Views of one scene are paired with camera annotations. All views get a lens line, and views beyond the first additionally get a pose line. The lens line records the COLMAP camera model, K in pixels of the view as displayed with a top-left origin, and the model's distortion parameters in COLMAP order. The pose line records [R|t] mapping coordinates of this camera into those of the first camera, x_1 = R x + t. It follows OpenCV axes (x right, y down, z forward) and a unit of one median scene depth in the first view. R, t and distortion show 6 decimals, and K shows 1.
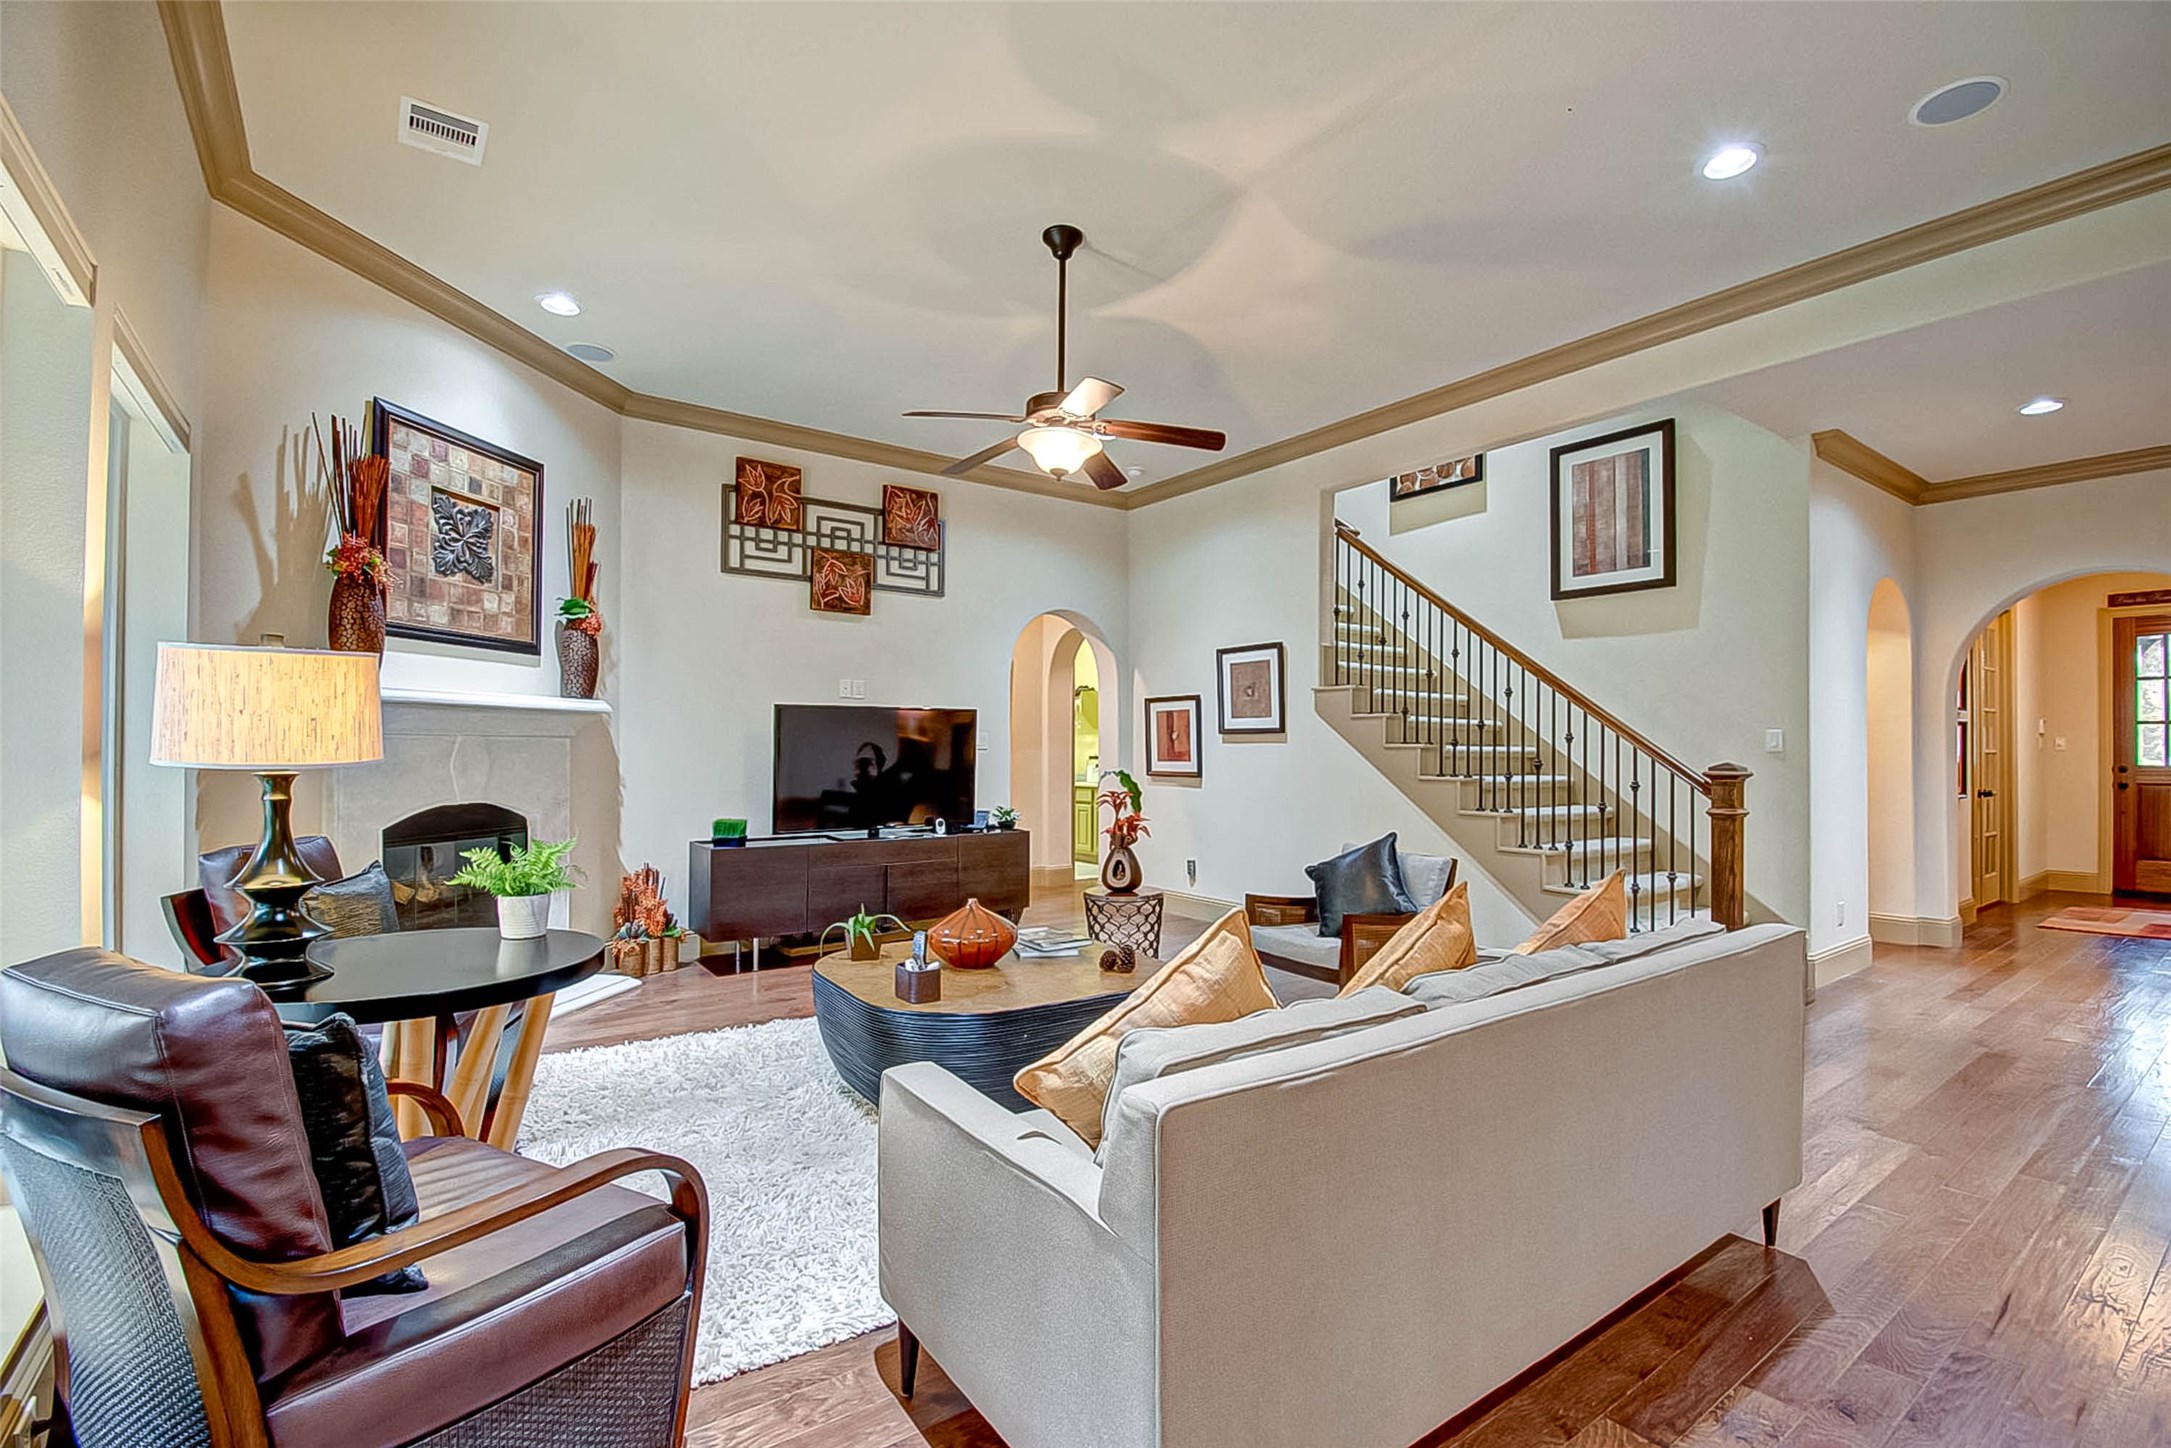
lens RADIAL K [[987.7, 0, 1098.4], [0, 987.7, 738.4], [0, 0, 1]] dist [-0.003754, -0.006021]
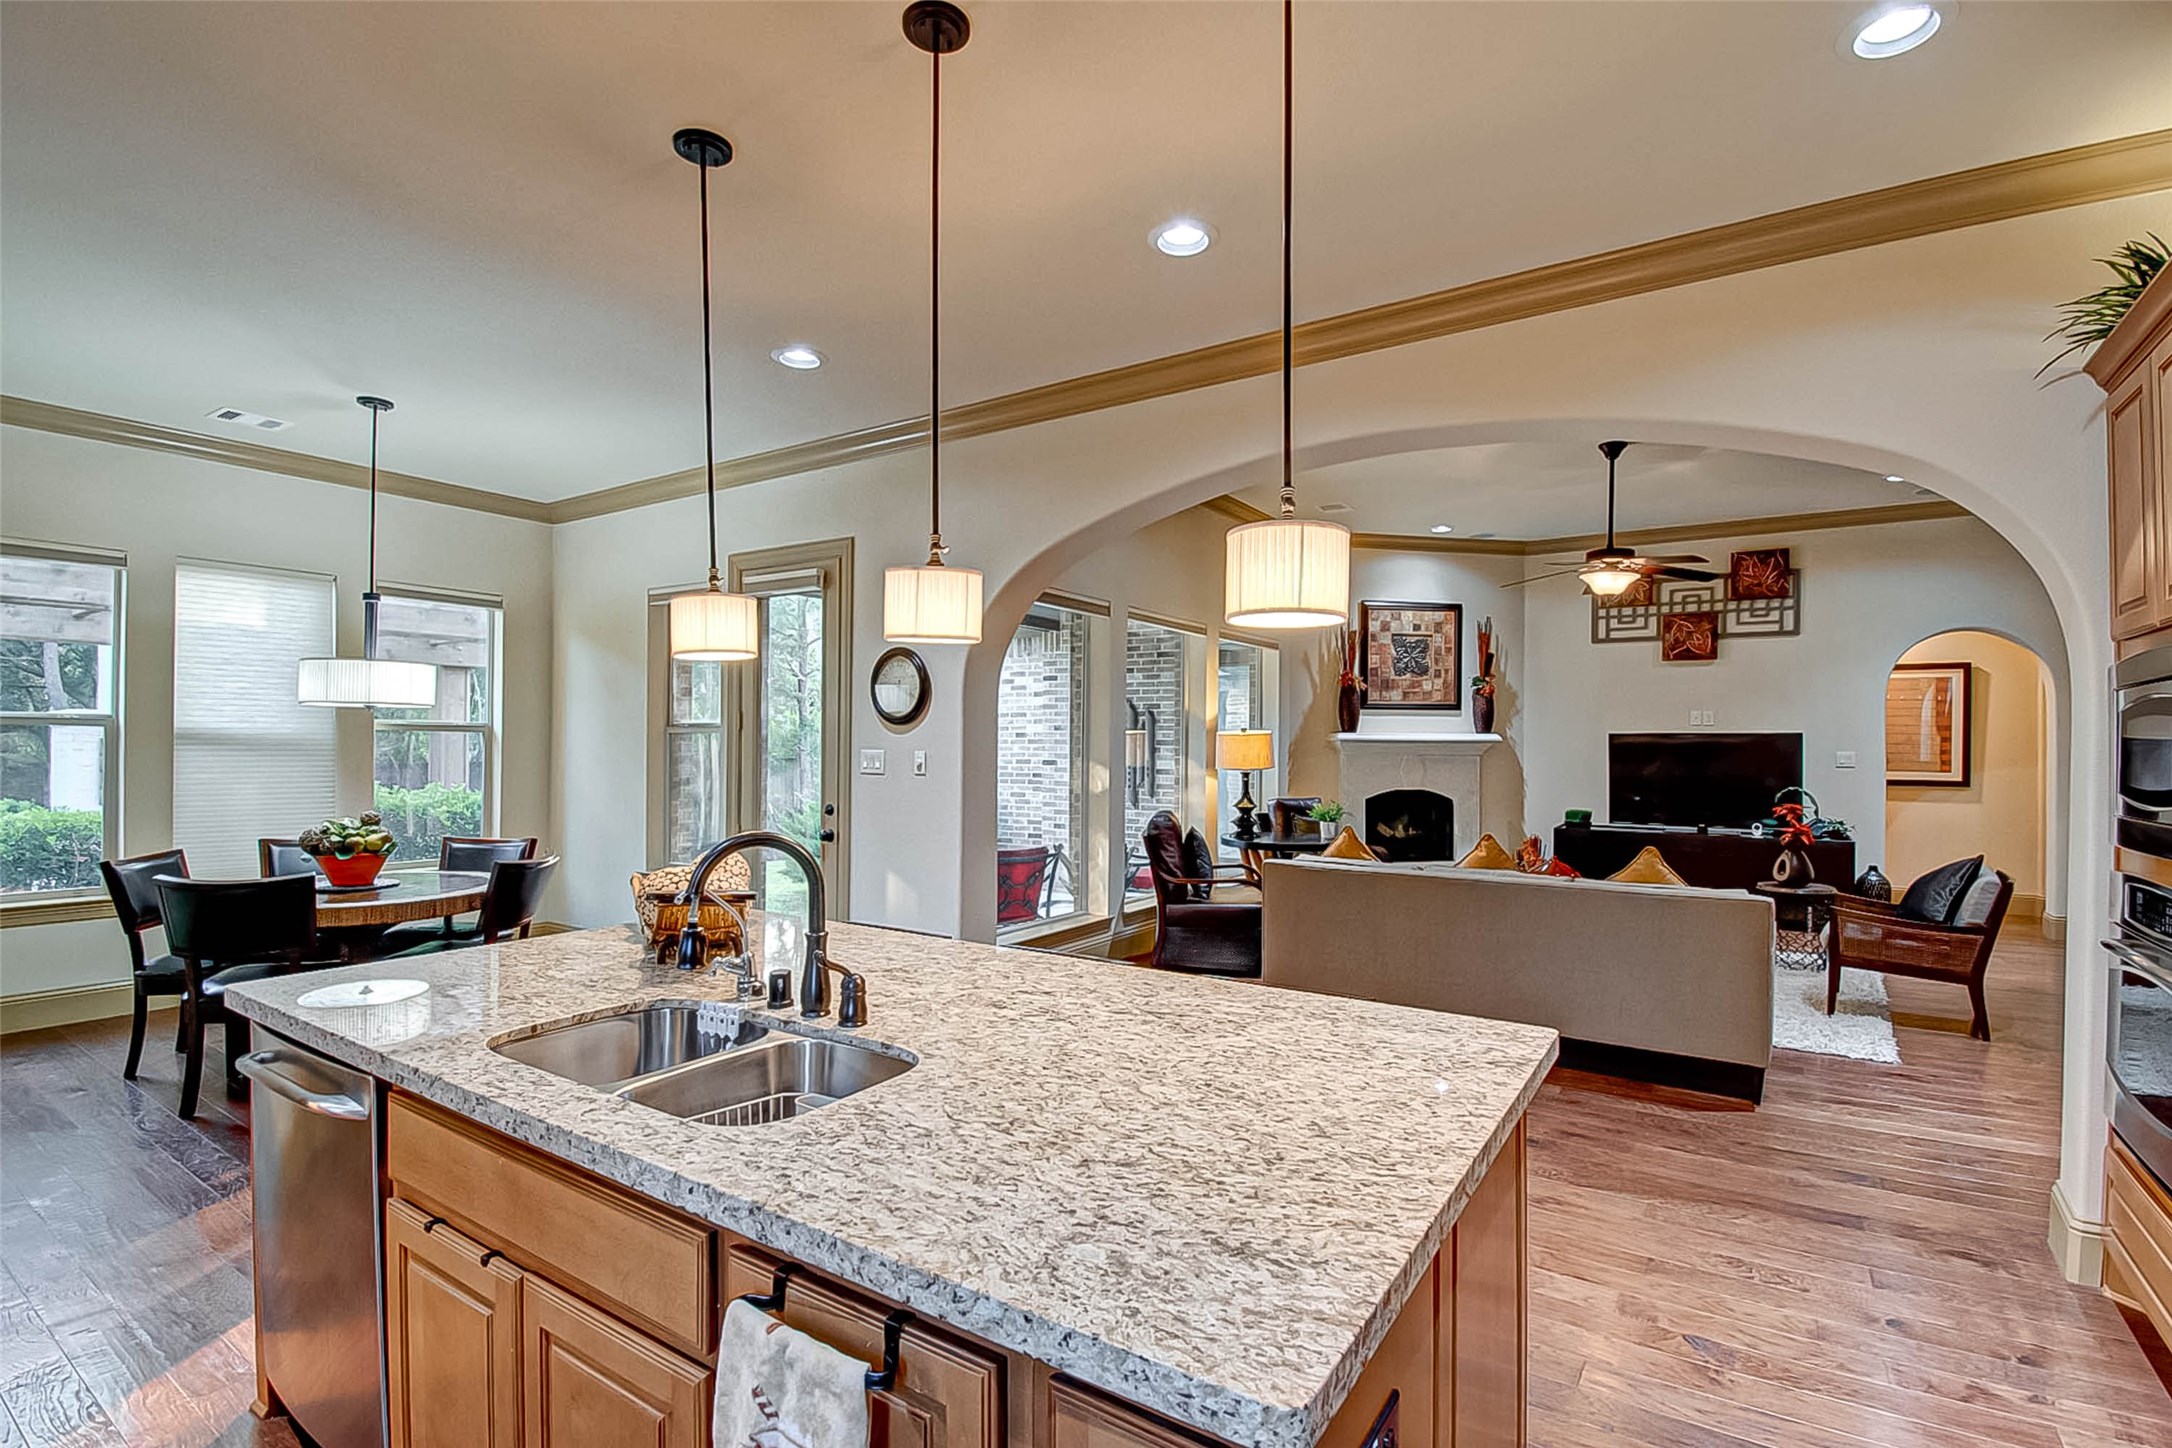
lens RADIAL K [[988.2, 0, 1086.8], [0, 988.2, 737.2], [0, 0, 1]] dist [-0.003754, -0.006021]
pose [[0.322927, -0.006405, -0.946402, 0.740502], [0.004722, 0.999976, -0.005157, -0.022891], [0.946412, -0.002804, 0.322950, -0.186220]]
